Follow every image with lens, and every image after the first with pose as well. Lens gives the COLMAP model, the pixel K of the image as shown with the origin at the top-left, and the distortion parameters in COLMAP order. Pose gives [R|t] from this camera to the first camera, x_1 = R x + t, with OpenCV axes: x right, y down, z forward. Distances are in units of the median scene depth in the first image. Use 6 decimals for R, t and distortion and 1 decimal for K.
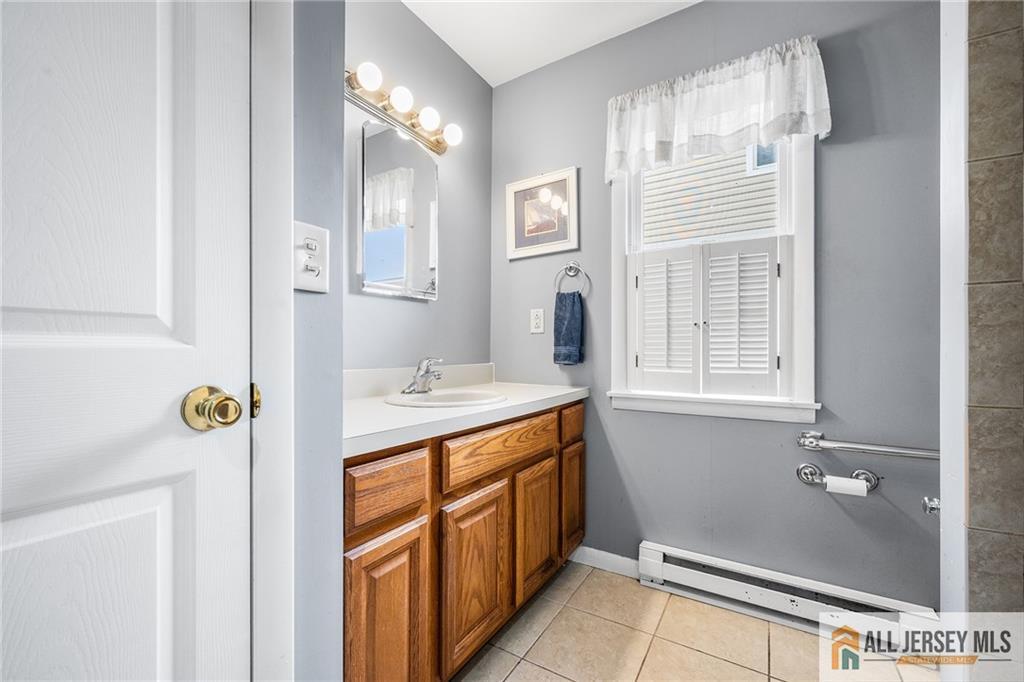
lens RADIAL K [[410.6, 0, 508.5], [0, 410.6, 337.3], [0, 0, 1]] dist [-0.000358, -0.000608]
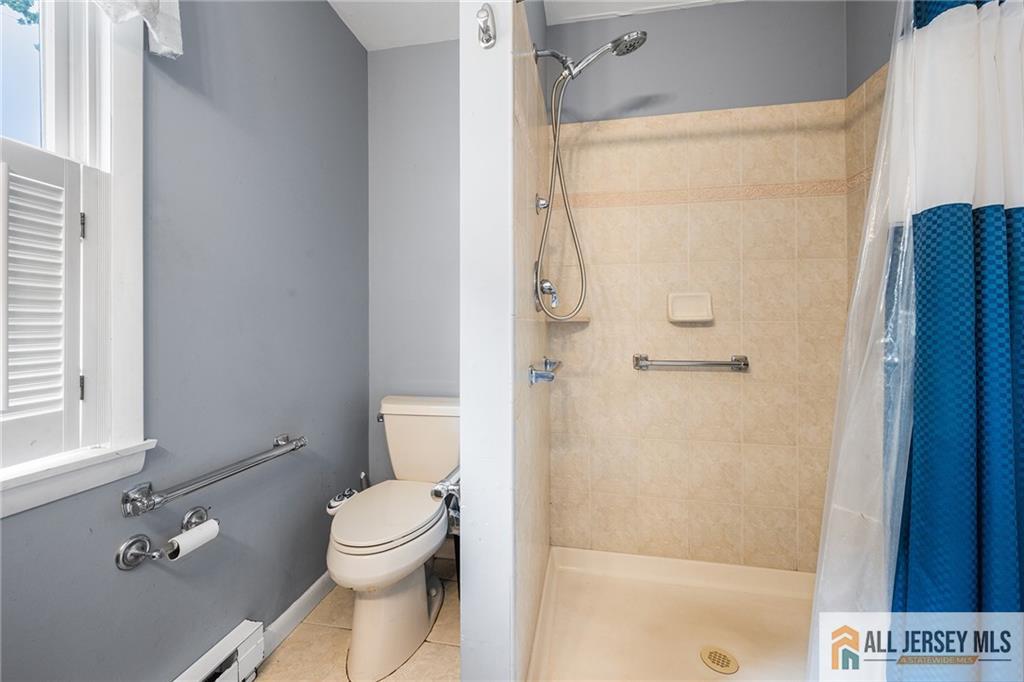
lens RADIAL K [[410.6, 0, 508.5], [0, 410.6, 337.3], [0, 0, 1]] dist [-0.000358, -0.000608]
pose [[-0.360009, 0.001422, 0.932948, -0.083740], [0.004320, 0.999991, 0.000143, -0.005629], [-0.932939, 0.004082, -0.360012, 0.666891]]
